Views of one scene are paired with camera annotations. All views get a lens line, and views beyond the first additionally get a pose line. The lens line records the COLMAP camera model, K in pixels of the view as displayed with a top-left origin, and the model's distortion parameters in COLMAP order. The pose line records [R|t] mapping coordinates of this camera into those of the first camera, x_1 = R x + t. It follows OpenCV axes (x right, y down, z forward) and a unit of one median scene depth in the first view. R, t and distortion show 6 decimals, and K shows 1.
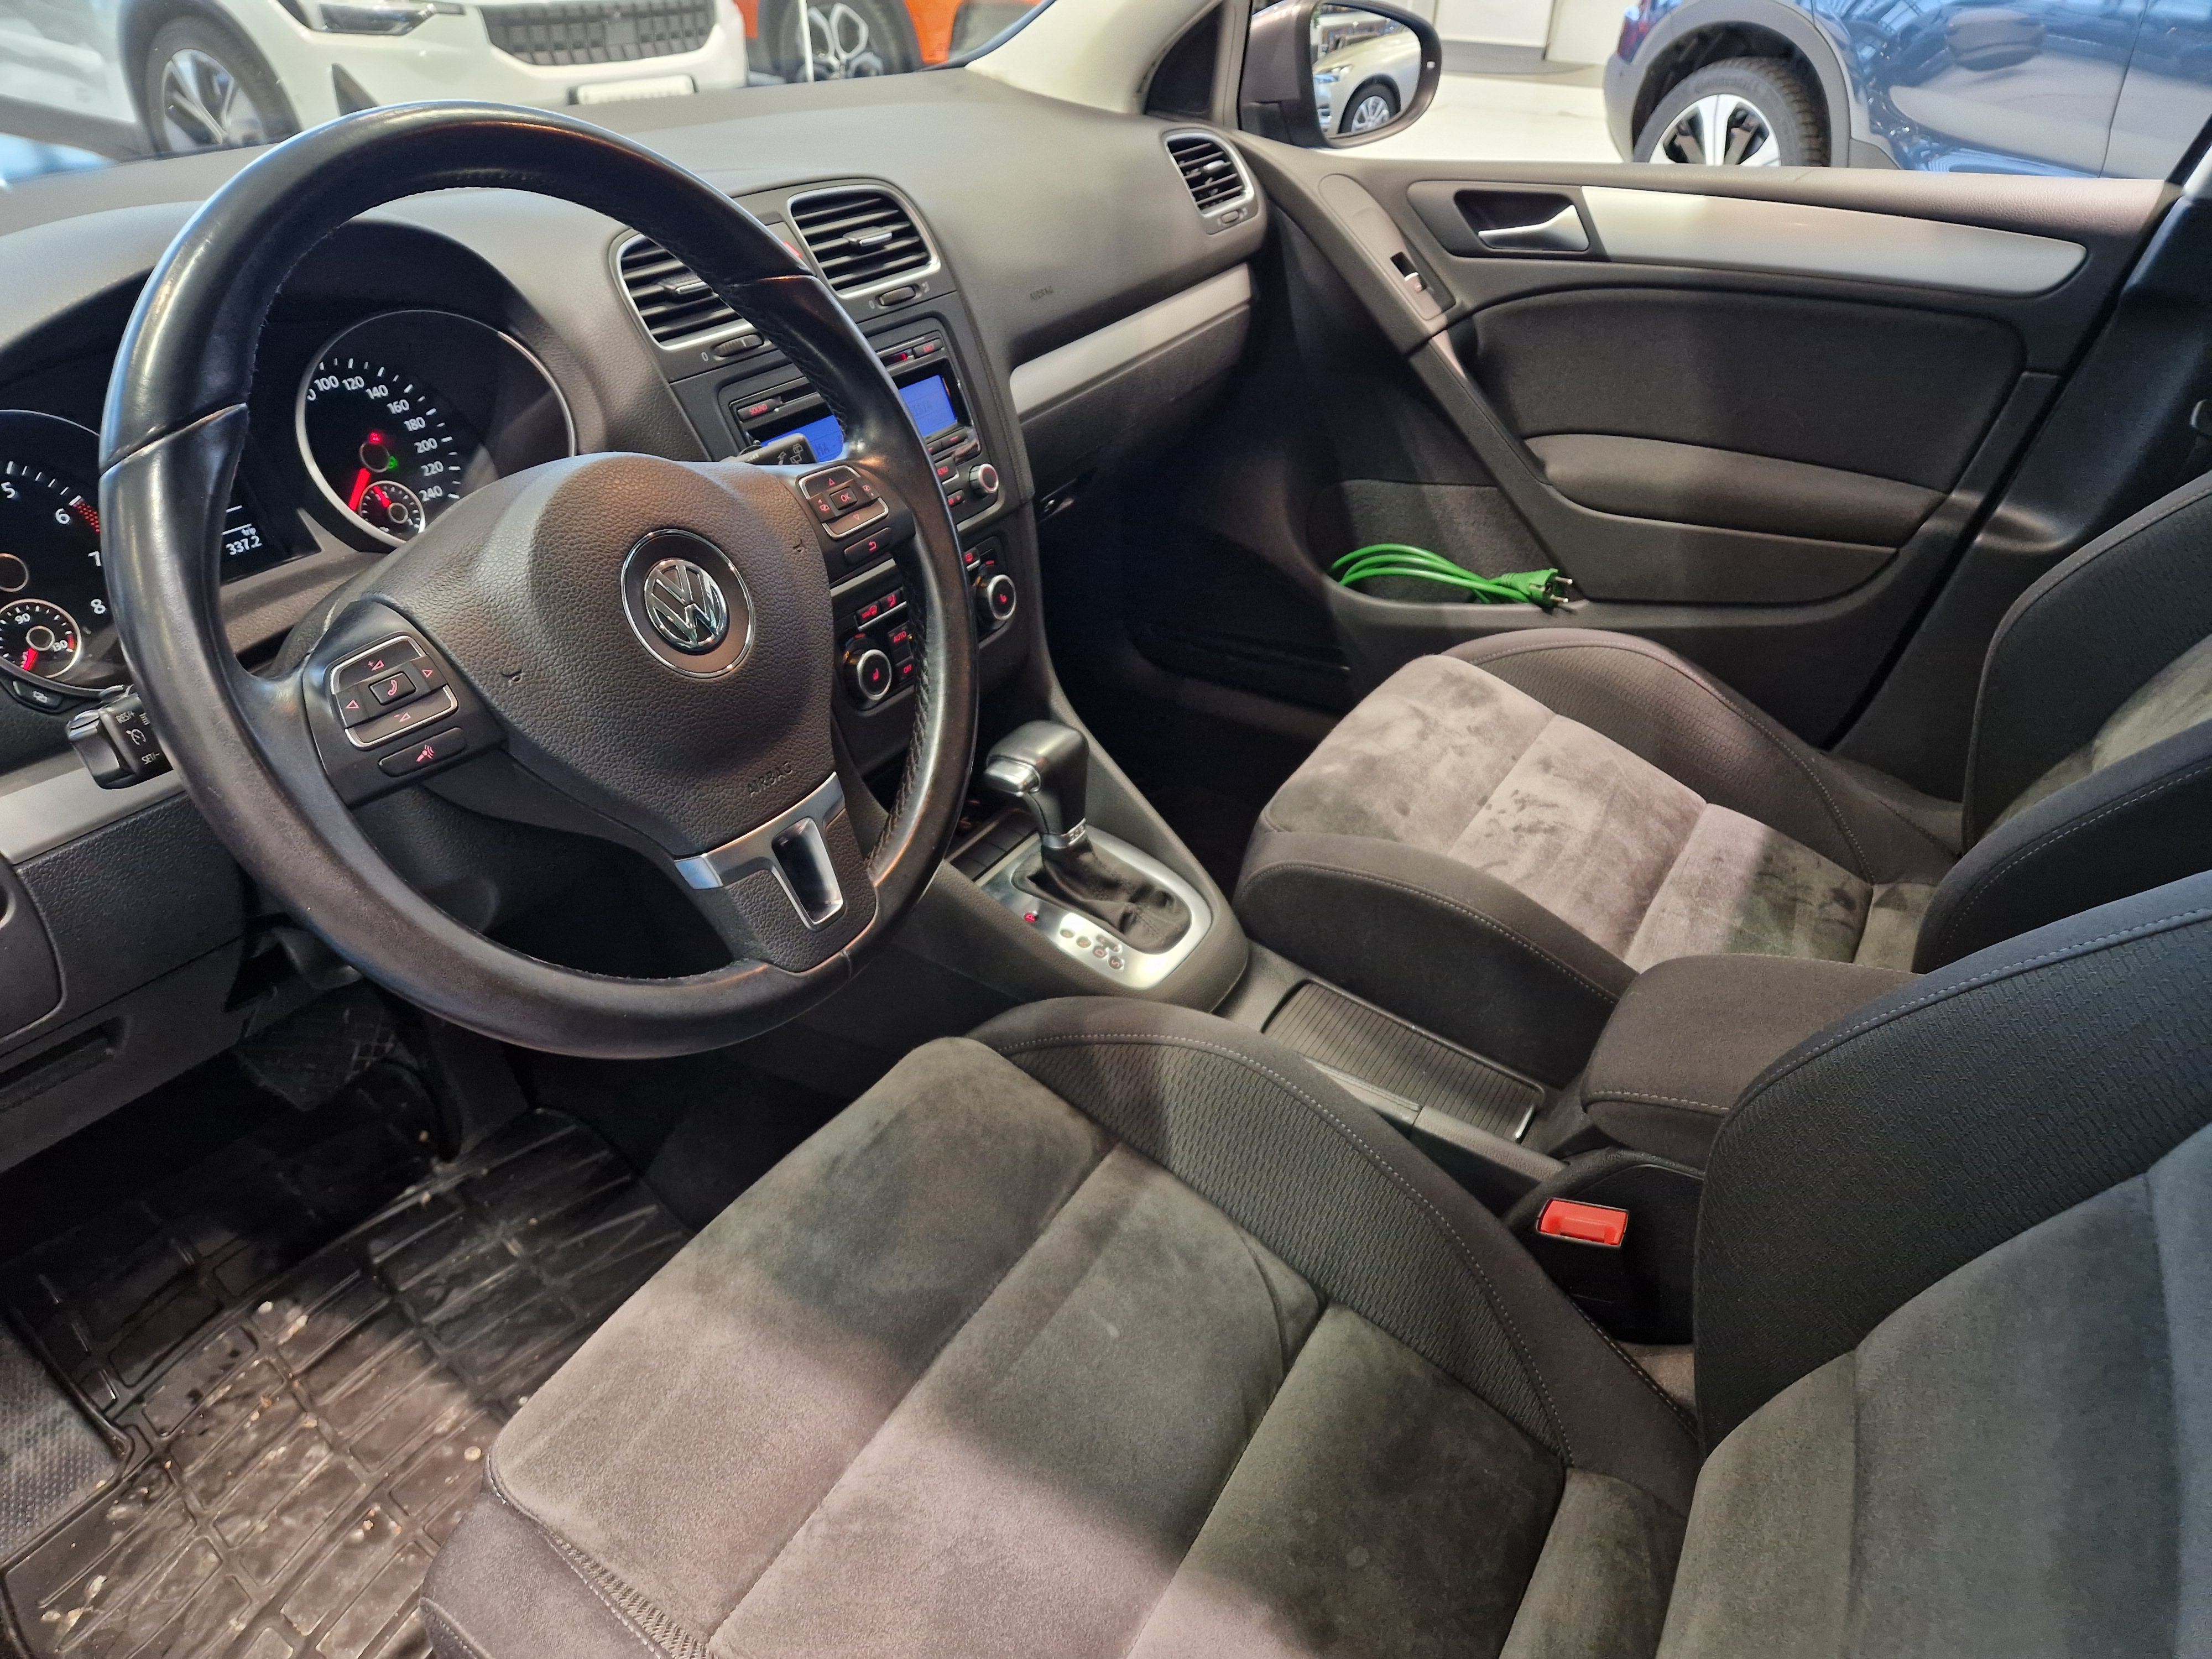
lens RADIAL K [[1485.8, 0, 1108.6], [0, 1485.8, 872.2], [0, 0, 1]] dist [0.032896, -0.004857]
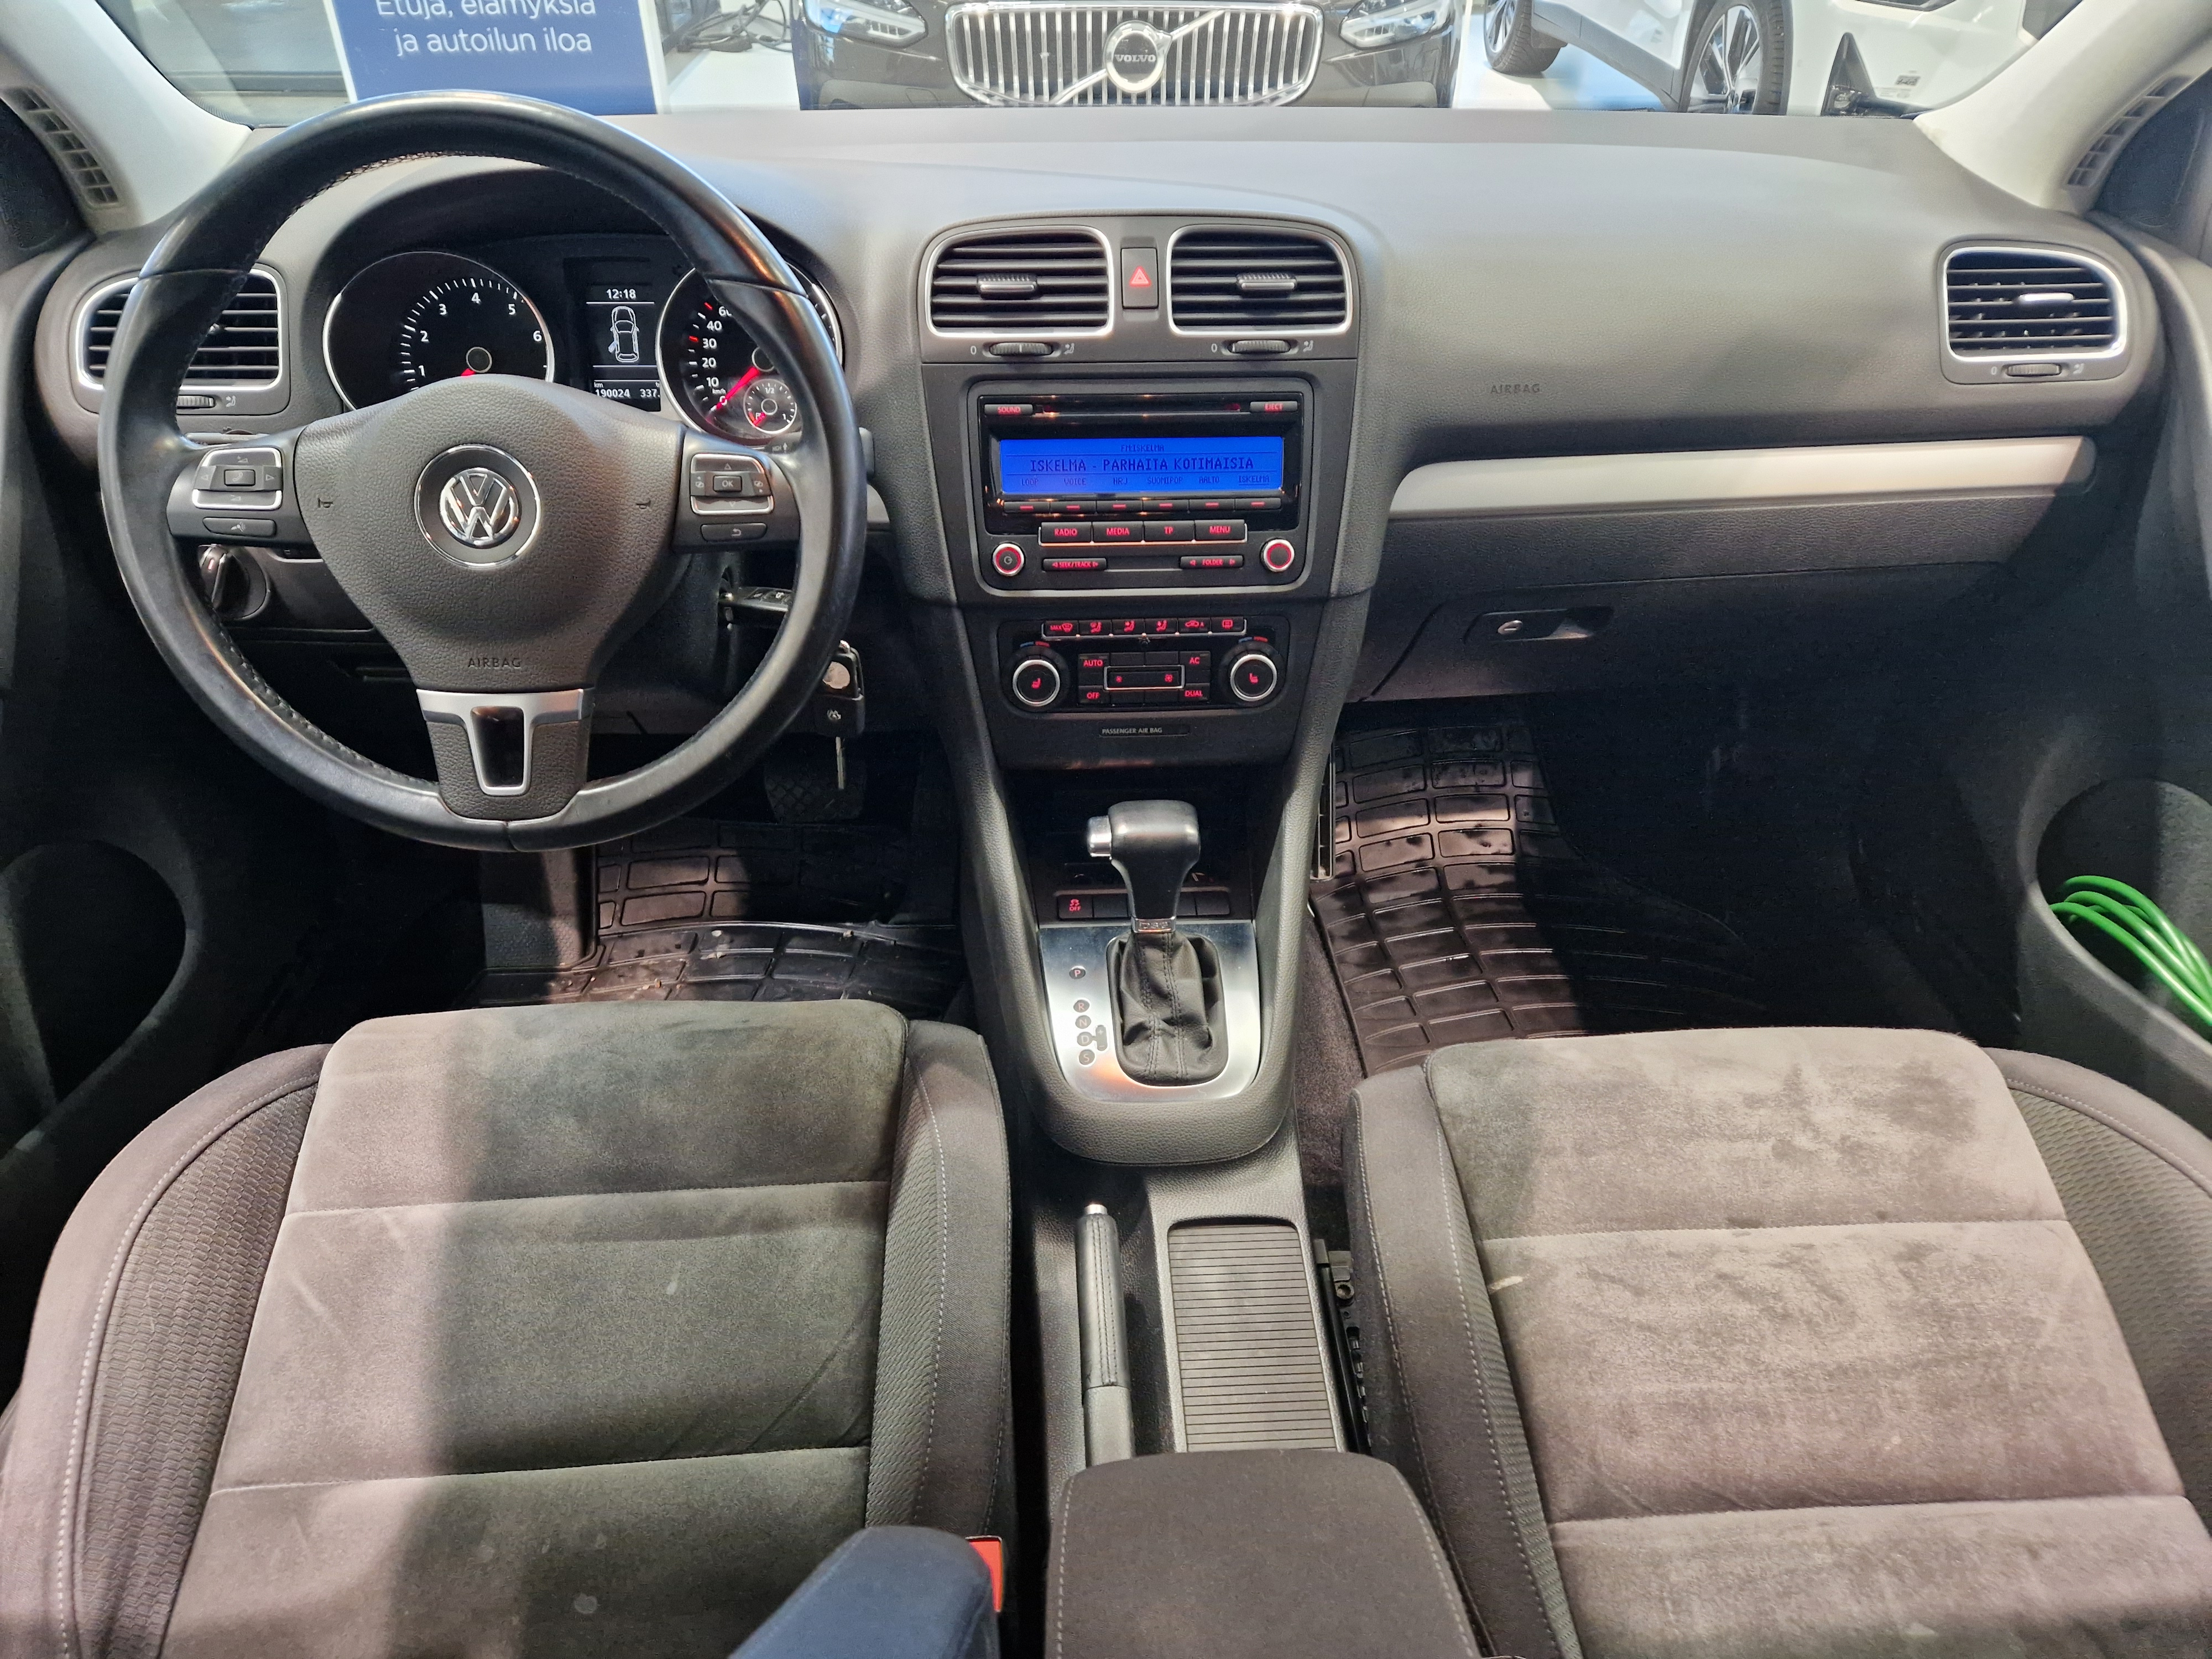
lens RADIAL K [[1472.6, 0, 1113.1], [0, 1472.6, 857.4], [0, 0, 1]] dist [0.076153, -0.077041]
pose [[0.566935, 0.473042, -0.674400, 0.596829], [-0.457927, 0.861509, 0.219329, -0.265857], [0.684754, 0.184481, 0.705038, 0.319052]]
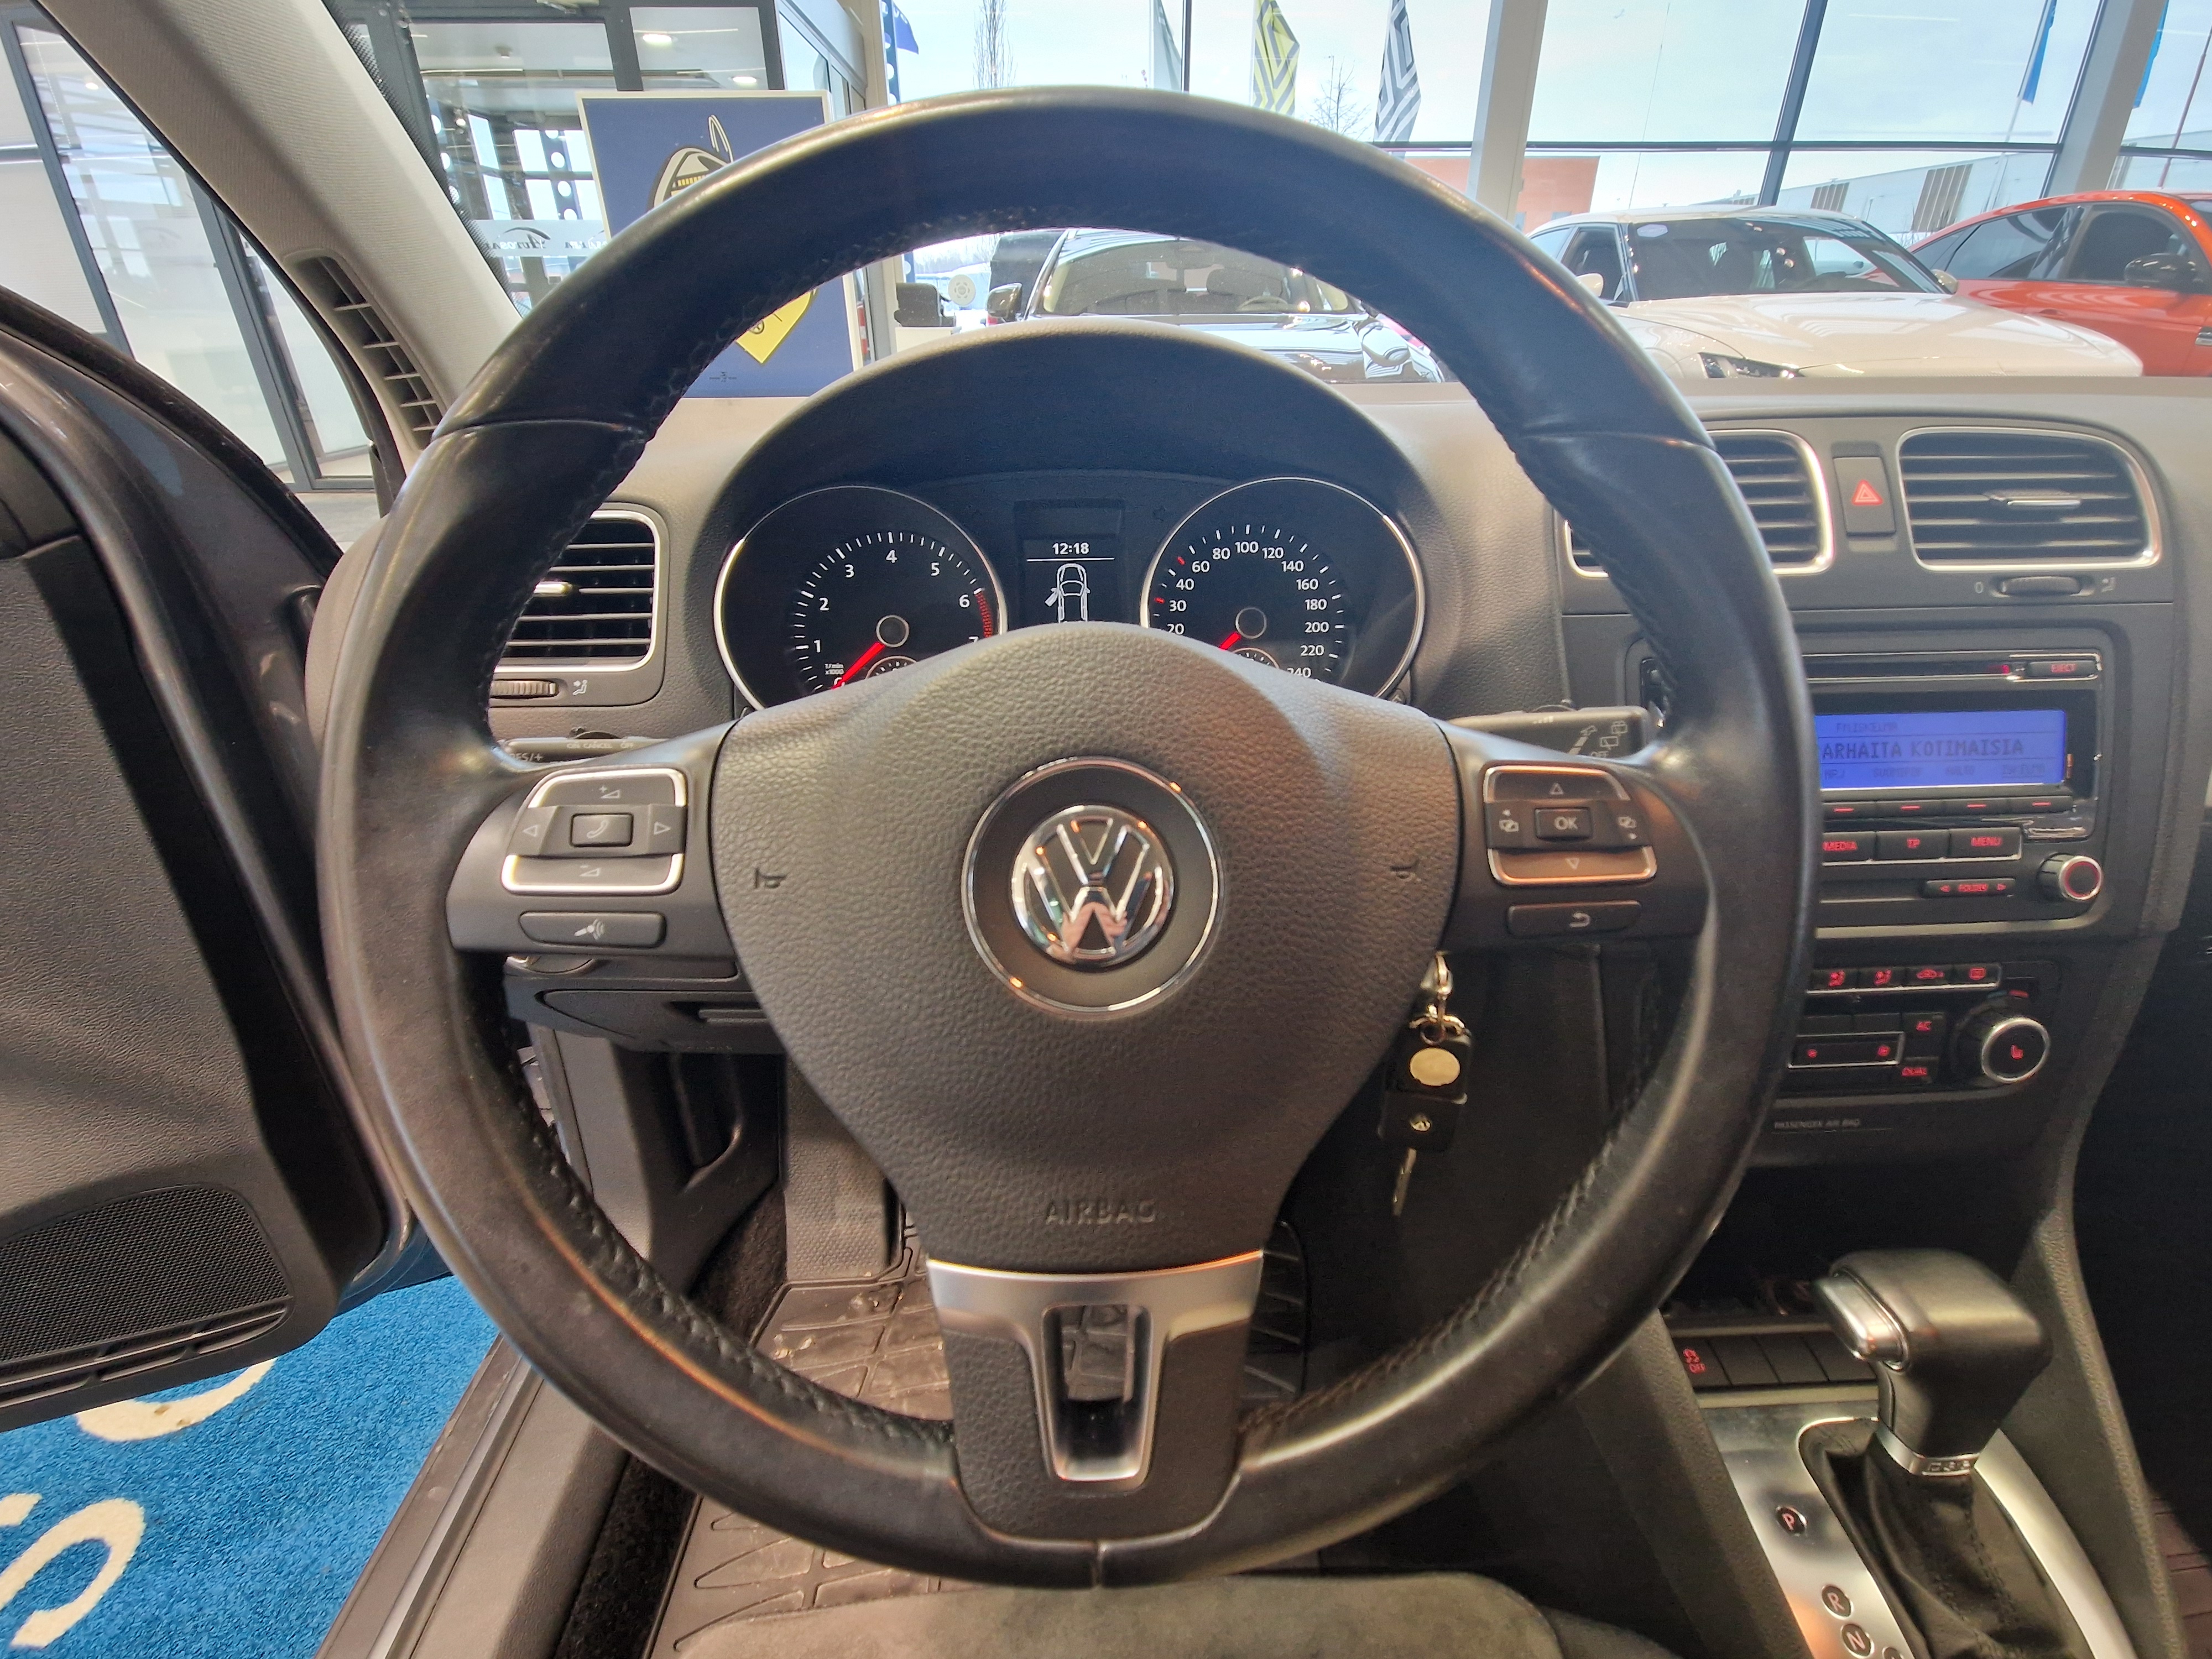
lens RADIAL K [[1012.8, 0, 1106.0], [0, 1012.8, 829.5], [0, 0, 1]] dist [0.001713, 0.000546]
pose [[0.553960, 0.355949, -0.752614, 0.007038], [-0.447391, 0.889650, 0.091460, -0.142396], [0.702118, 0.286048, 0.652079, 0.438905]]
